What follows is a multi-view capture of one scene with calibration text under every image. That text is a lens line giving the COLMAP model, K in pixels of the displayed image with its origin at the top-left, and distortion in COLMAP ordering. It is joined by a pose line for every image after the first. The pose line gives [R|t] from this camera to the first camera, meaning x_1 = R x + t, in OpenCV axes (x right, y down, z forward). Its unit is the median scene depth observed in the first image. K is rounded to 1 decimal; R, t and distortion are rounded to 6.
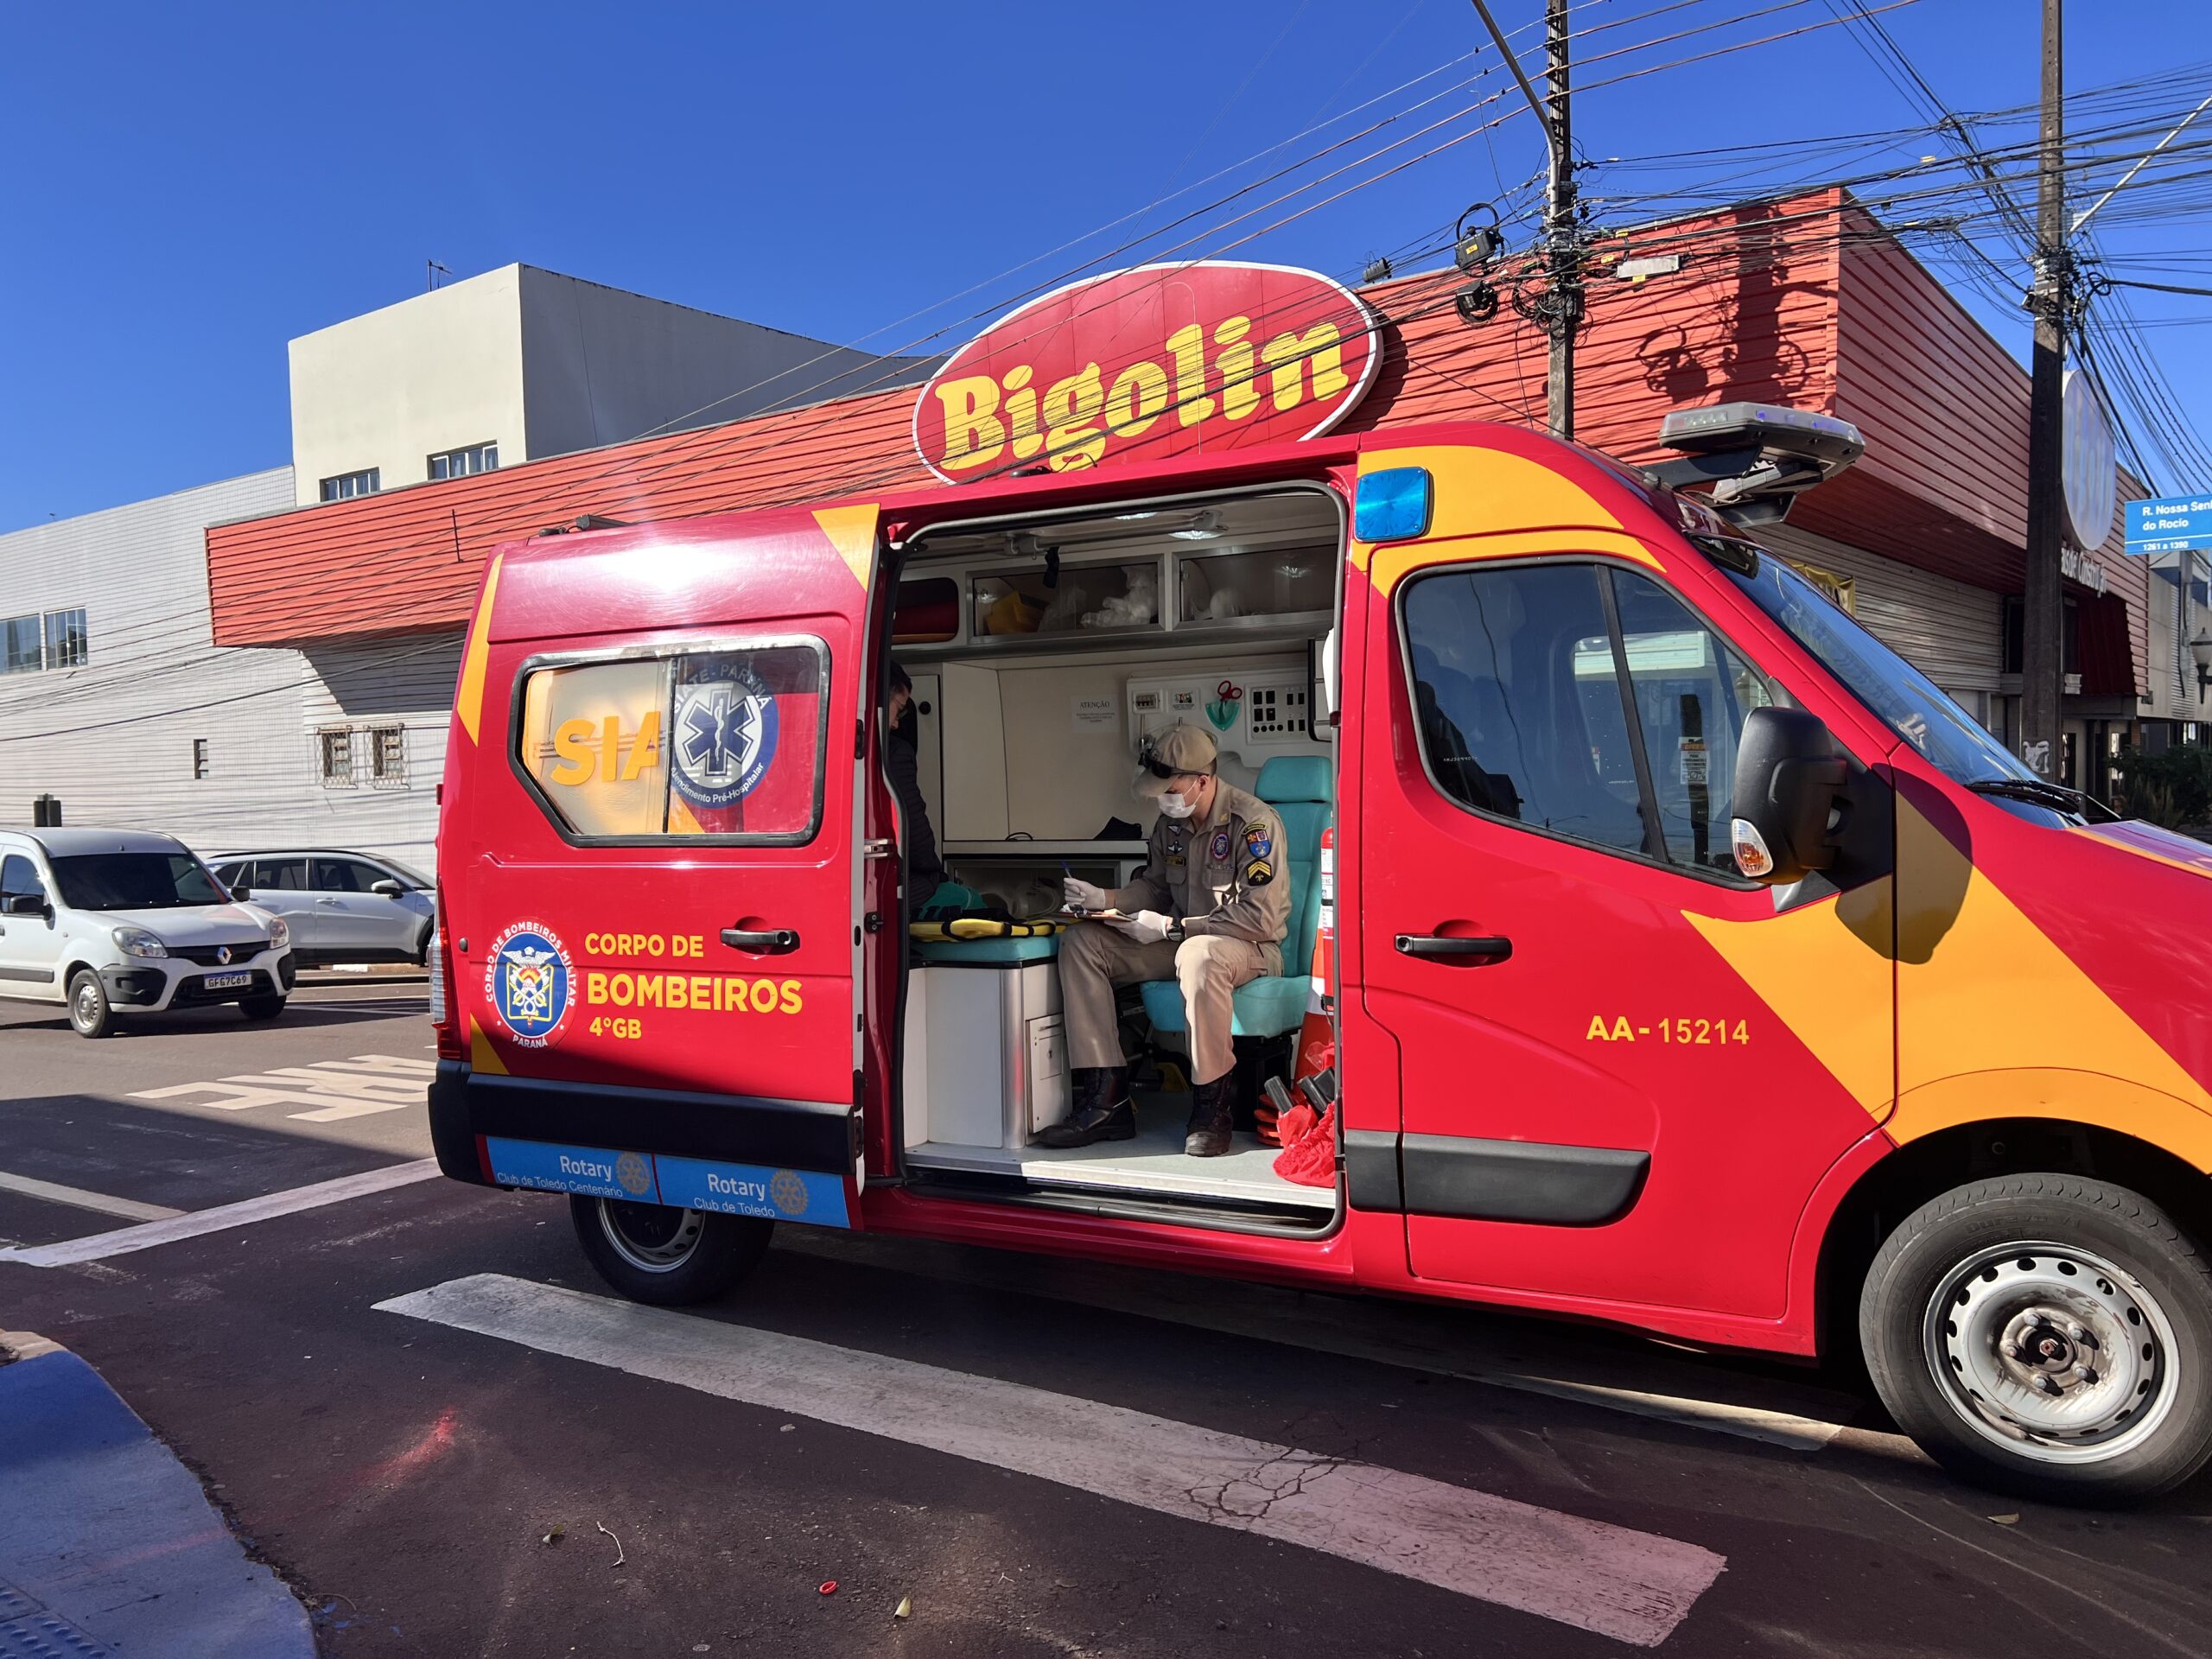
lens RADIAL K [[1635.2, 0, 1104.8], [0, 1635.2, 839.1], [0, 0, 1]] dist [0.035347, -0.027220]
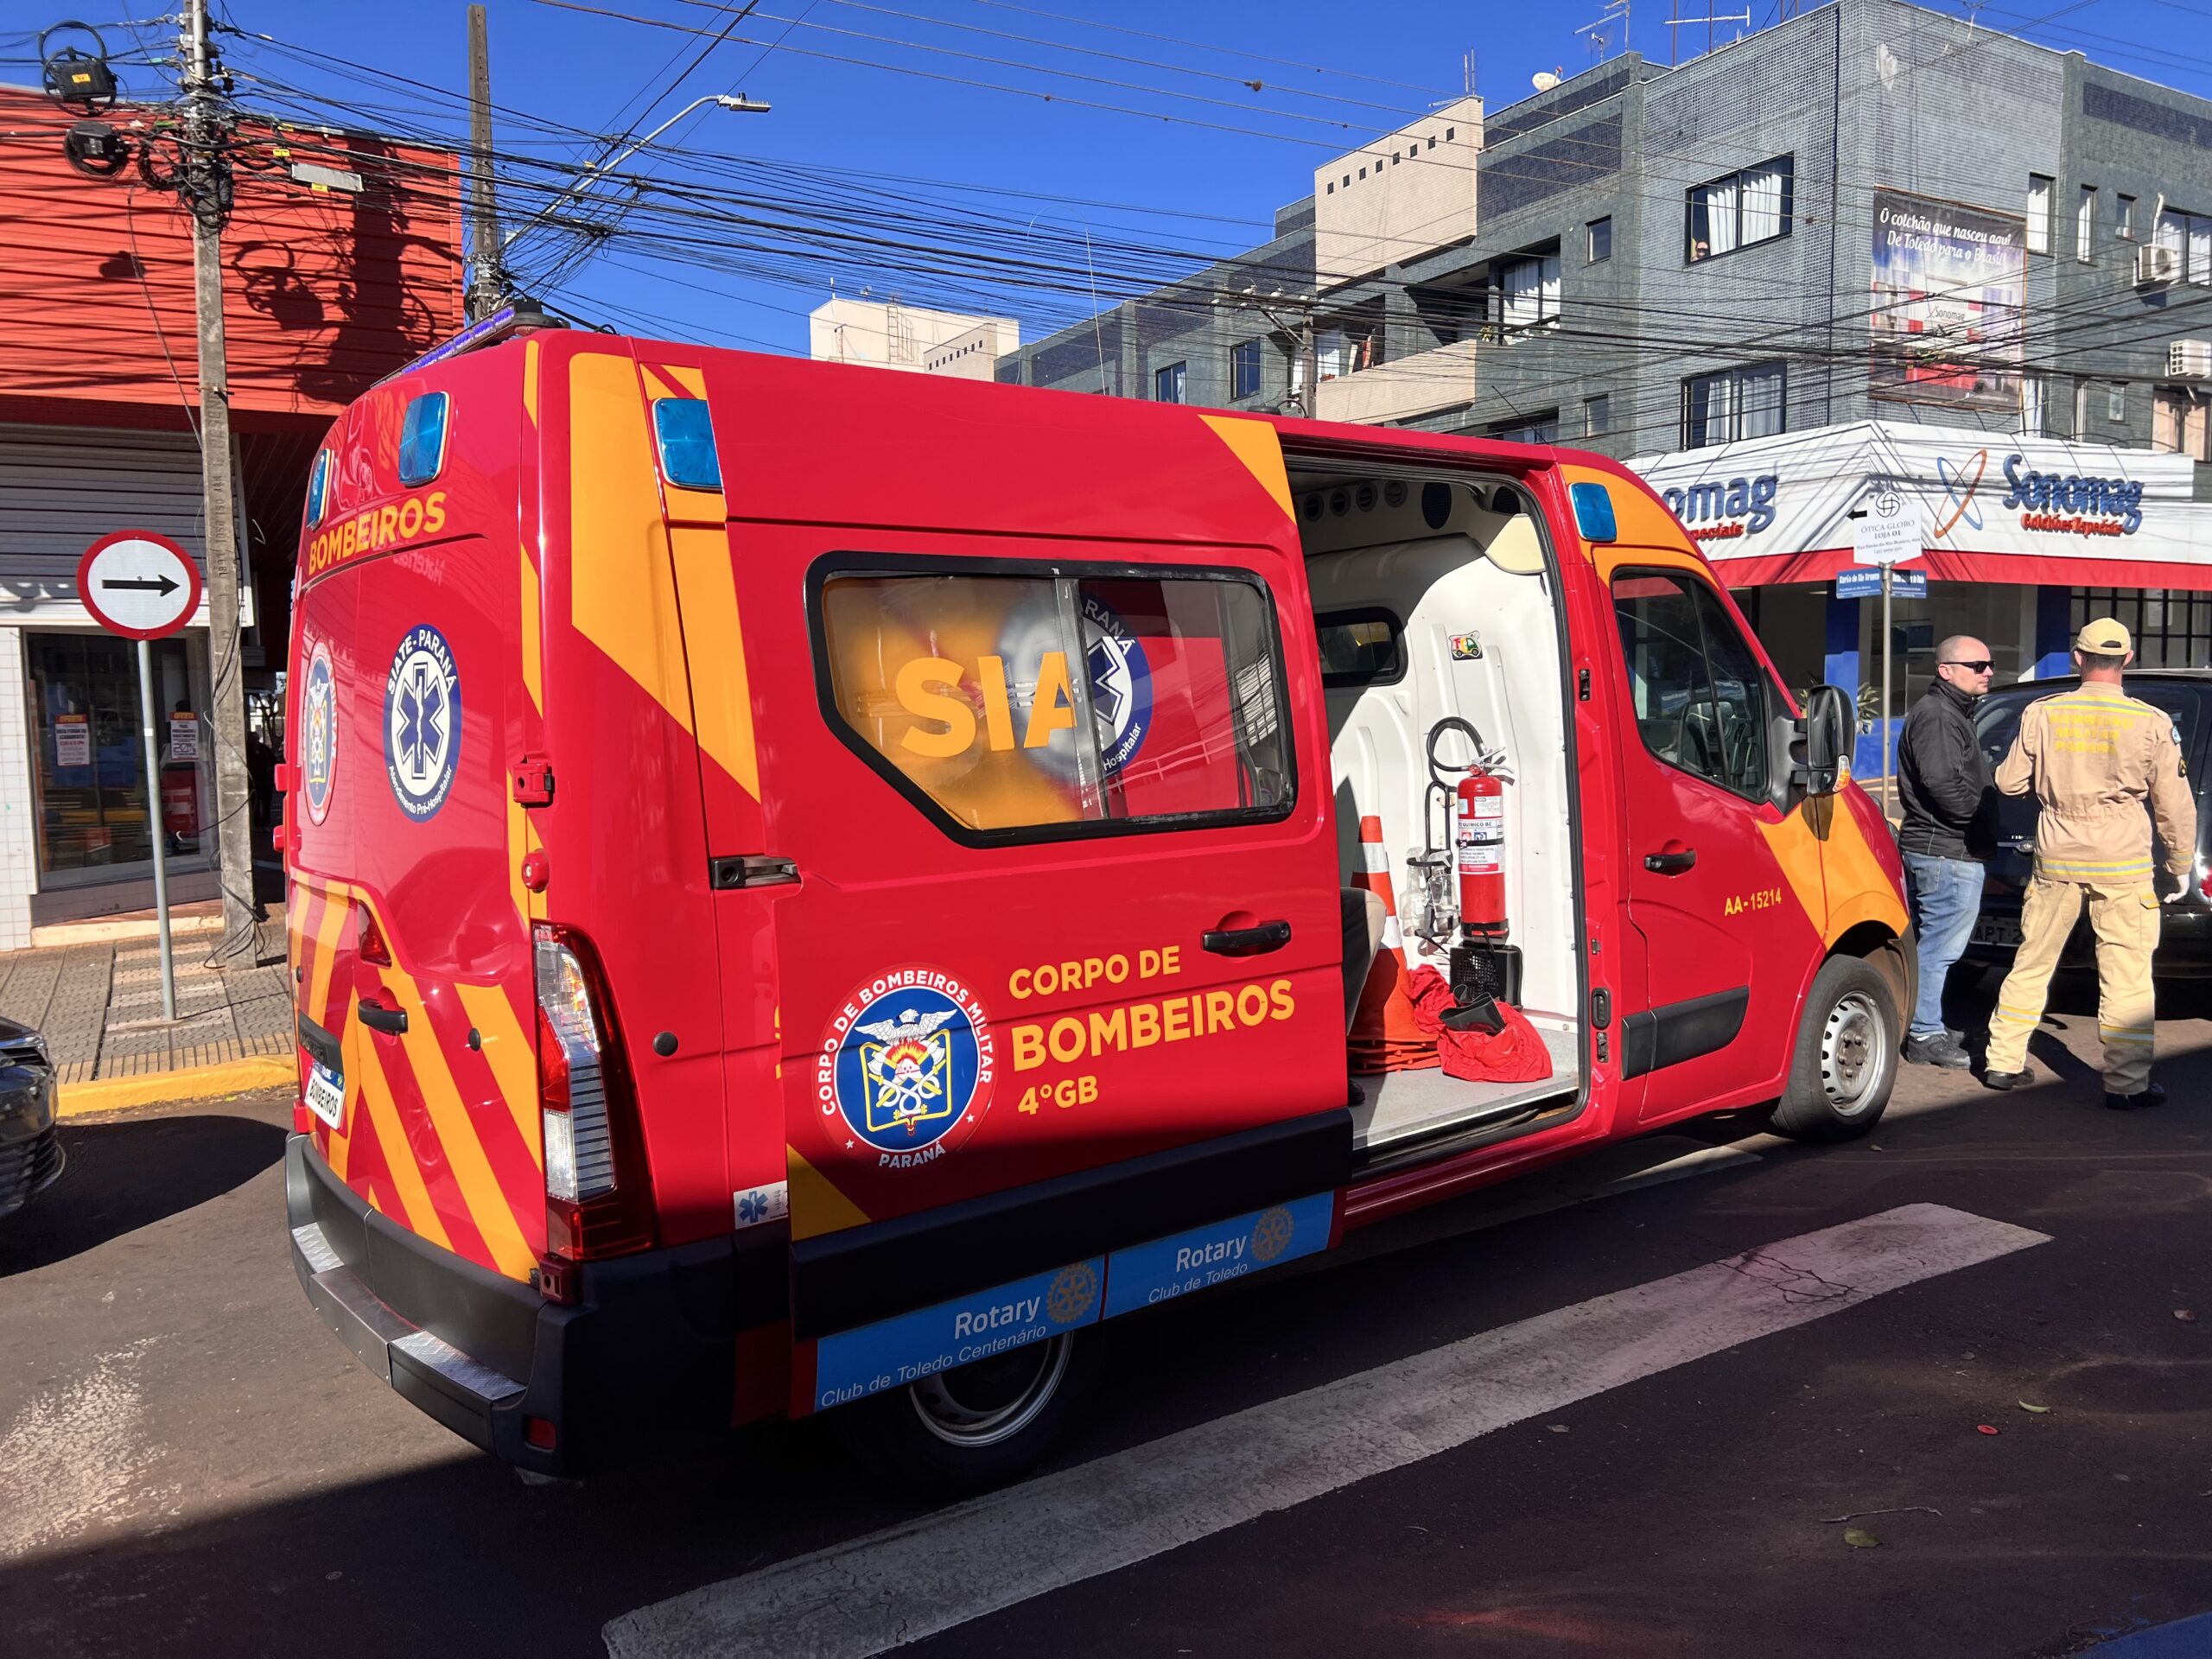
lens RADIAL K [[1635.2, 0, 1124.4], [0, 1635.2, 817.8], [0, 0, 1]] dist [0.035347, -0.027220]
pose [[0.404254, -0.051501, 0.913196, -0.936945], [0.047399, 0.998252, 0.035315, -0.029024], [-0.913418, 0.029008, 0.405988, 0.690171]]
